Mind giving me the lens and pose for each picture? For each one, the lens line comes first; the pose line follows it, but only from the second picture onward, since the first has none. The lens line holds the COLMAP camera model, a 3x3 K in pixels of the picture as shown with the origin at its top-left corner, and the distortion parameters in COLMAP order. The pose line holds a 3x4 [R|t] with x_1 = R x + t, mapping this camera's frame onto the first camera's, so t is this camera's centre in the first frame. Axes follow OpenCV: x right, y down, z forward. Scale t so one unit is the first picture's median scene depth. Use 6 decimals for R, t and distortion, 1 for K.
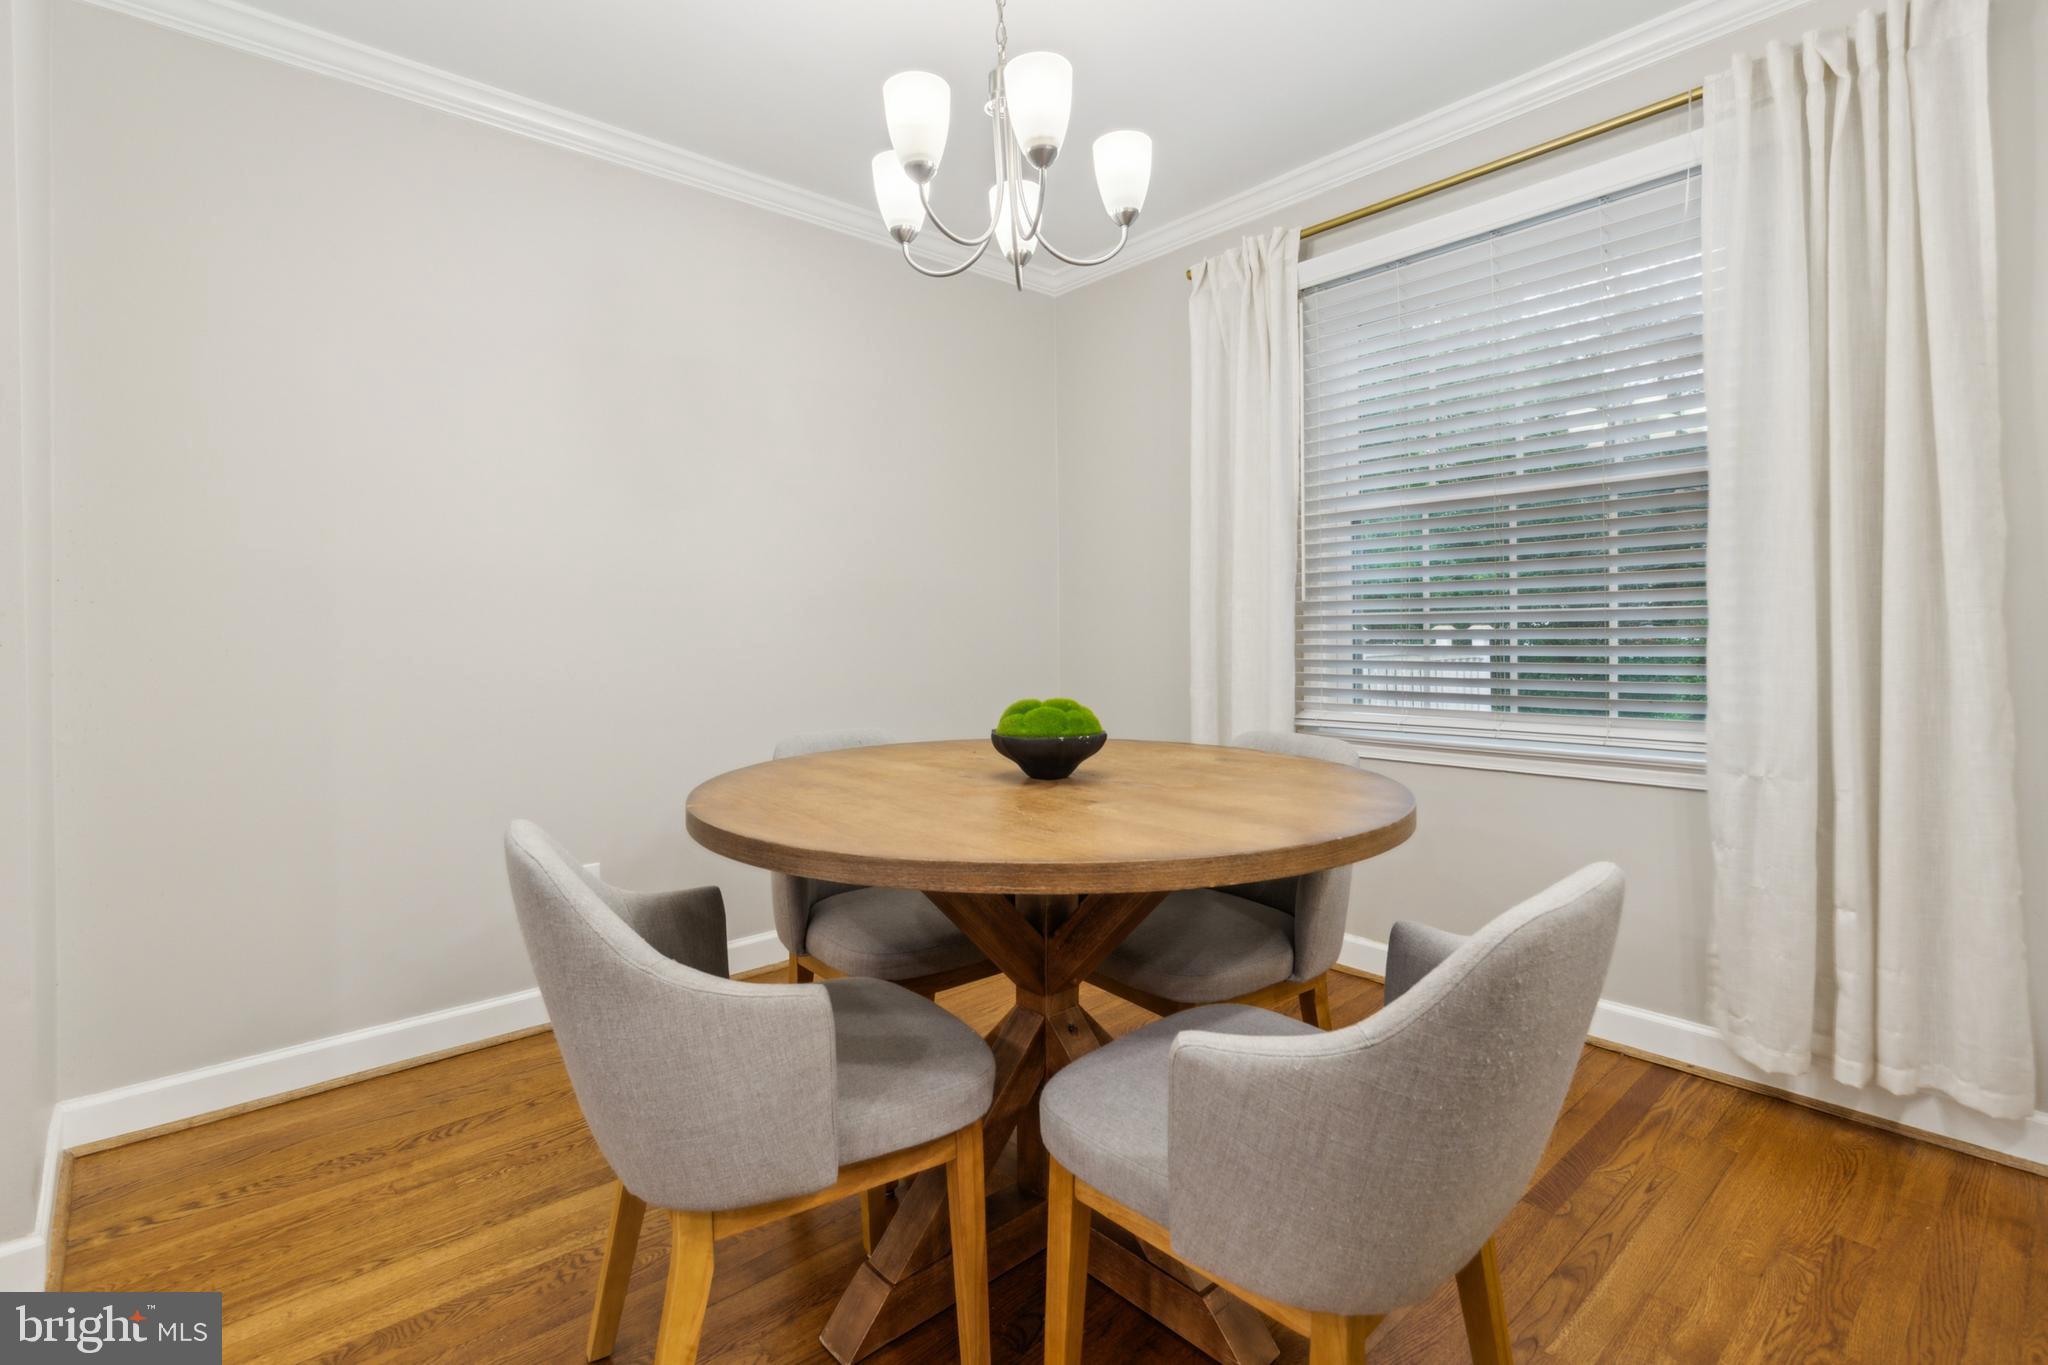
lens RADIAL K [[928.7, 0, 993.1], [0, 928.7, 632.4], [0, 0, 1]] dist [0.004135, -0.001668]
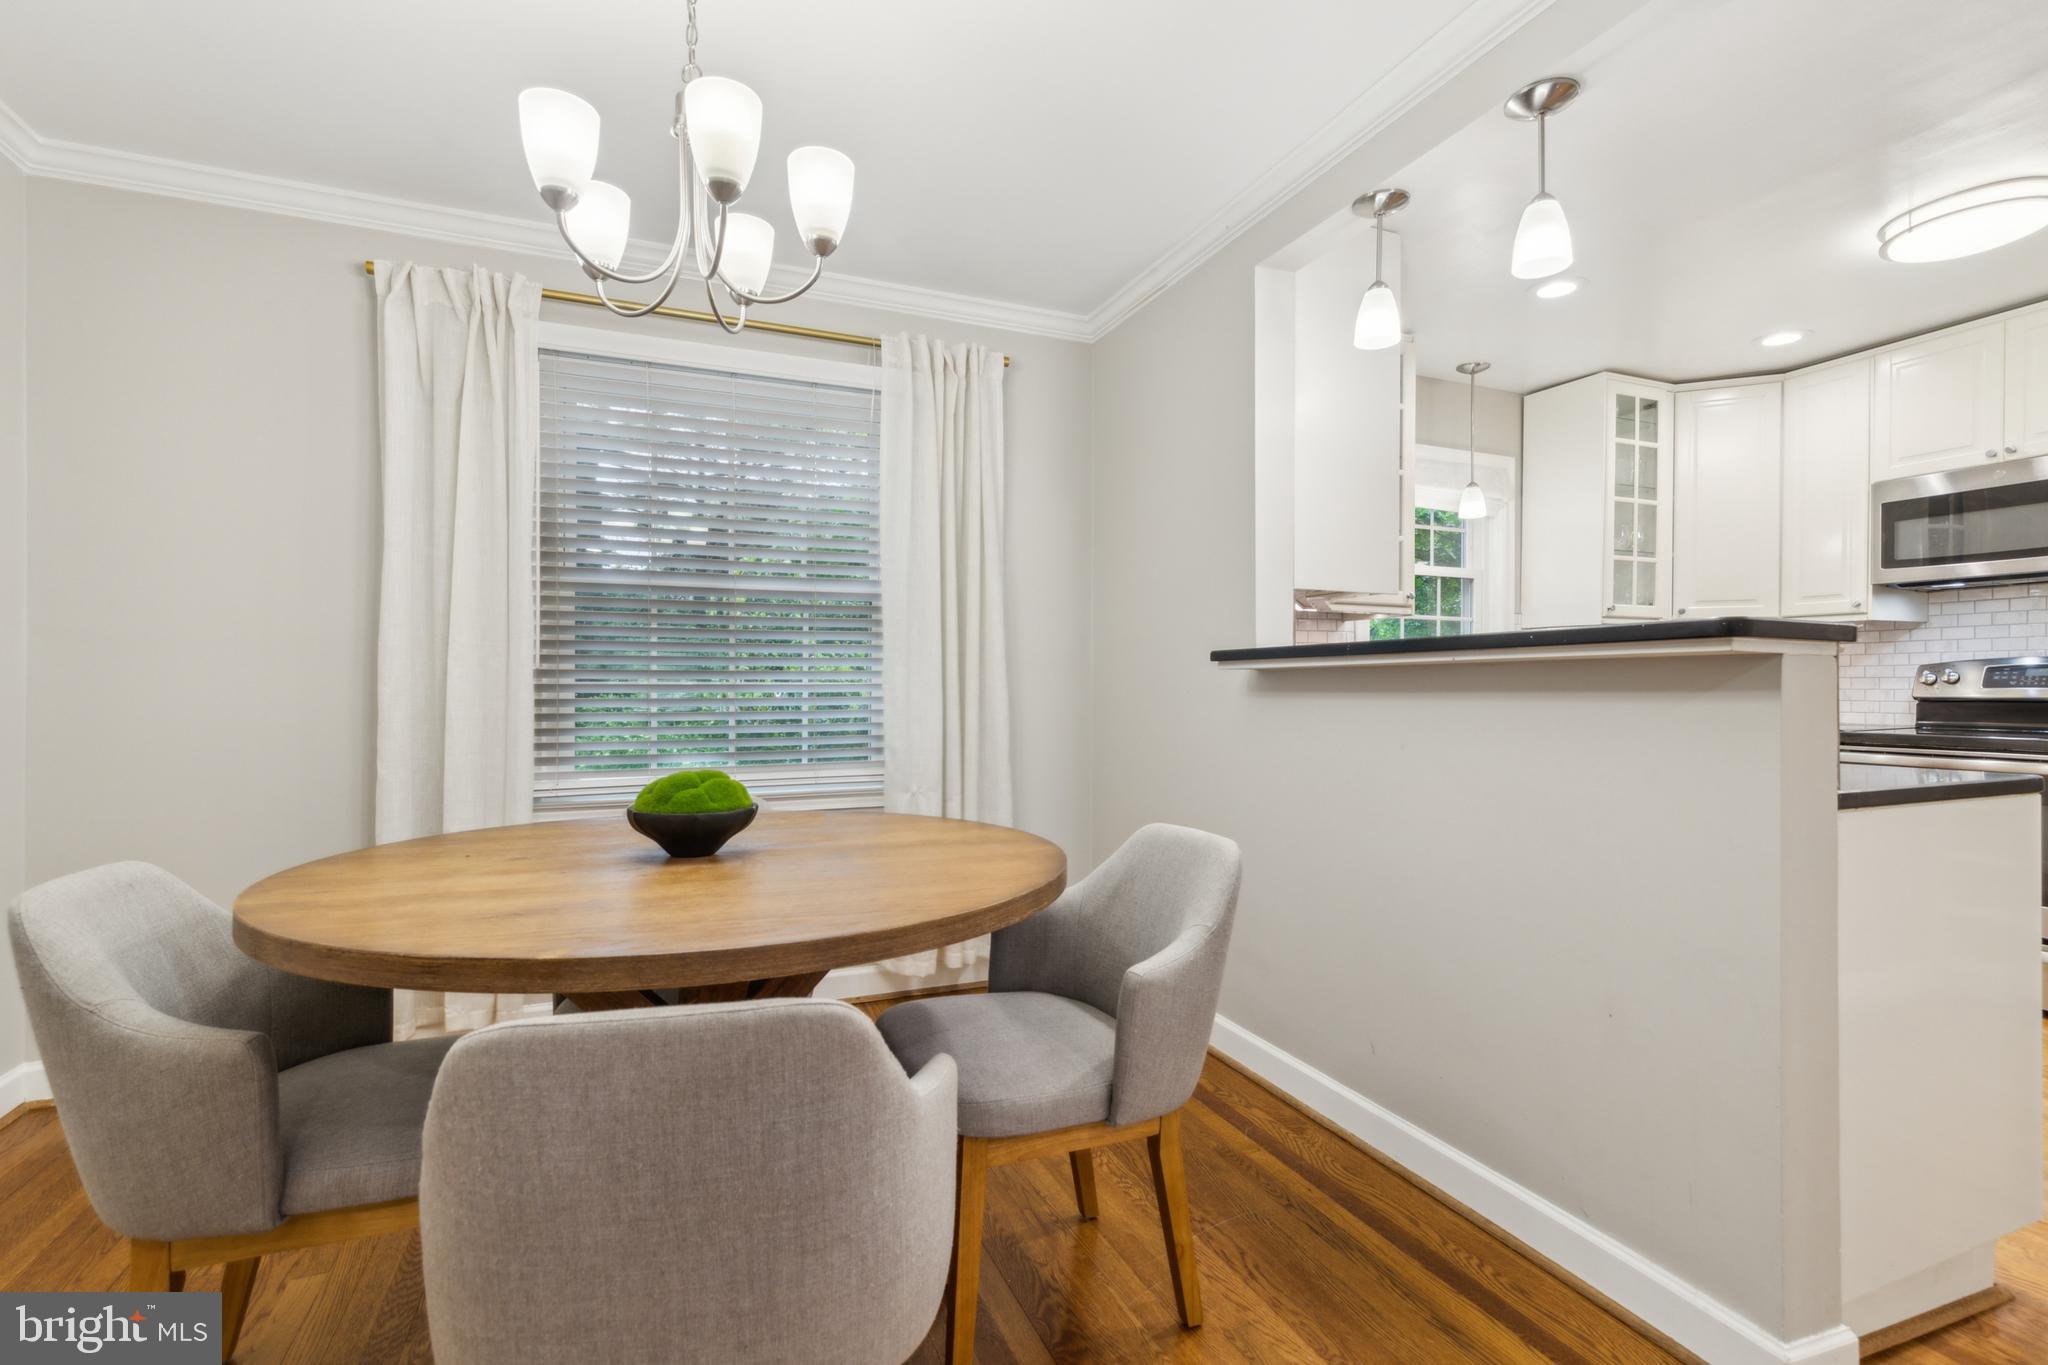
lens RADIAL K [[928.7, 0, 1010.3], [0, 928.7, 683.3], [0, 0, 1]] dist [0.004135, -0.001668]
pose [[0.322114, 0.009863, 0.946649, -0.586096], [0.008524, 0.999875, -0.013318, -0.006274], [-0.946662, 0.012359, 0.321990, 0.320142]]
